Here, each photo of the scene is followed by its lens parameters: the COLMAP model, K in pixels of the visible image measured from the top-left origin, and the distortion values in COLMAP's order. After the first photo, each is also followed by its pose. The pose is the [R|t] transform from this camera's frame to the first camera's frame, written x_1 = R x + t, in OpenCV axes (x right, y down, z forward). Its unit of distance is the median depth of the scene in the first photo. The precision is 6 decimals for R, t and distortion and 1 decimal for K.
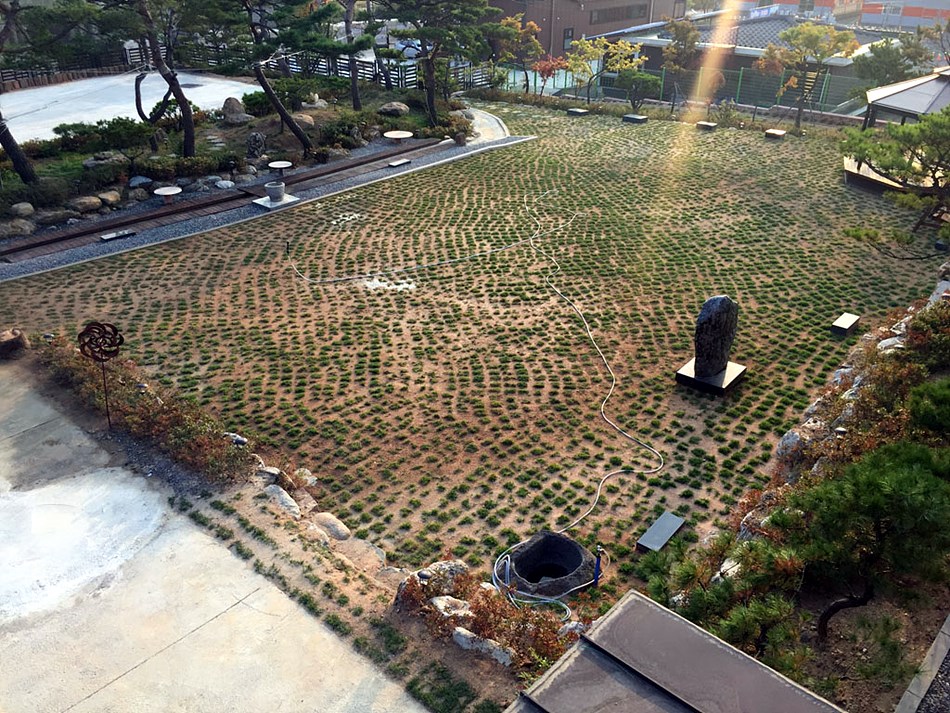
lens RADIAL K [[801.9, 0, 474.4], [0, 801.9, 362.7], [0, 0, 1]] dist [0.051698, -0.048591]
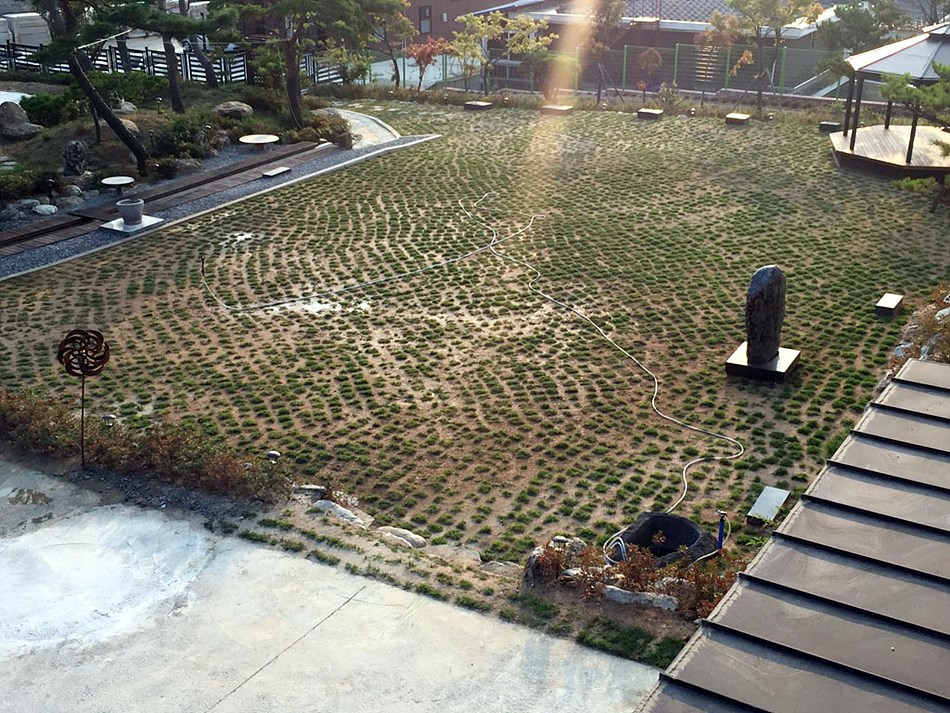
lens RADIAL K [[1223.0, 0, 472.8], [0, 1223.0, 354.3], [0, 0, 1]] dist [0.046156, 0.000000]
pose [[0.981730, -0.075207, 0.174787, -0.196095], [0.096175, 0.988726, -0.114762, 0.104308], [-0.164186, 0.129475, 0.977895, -0.188380]]
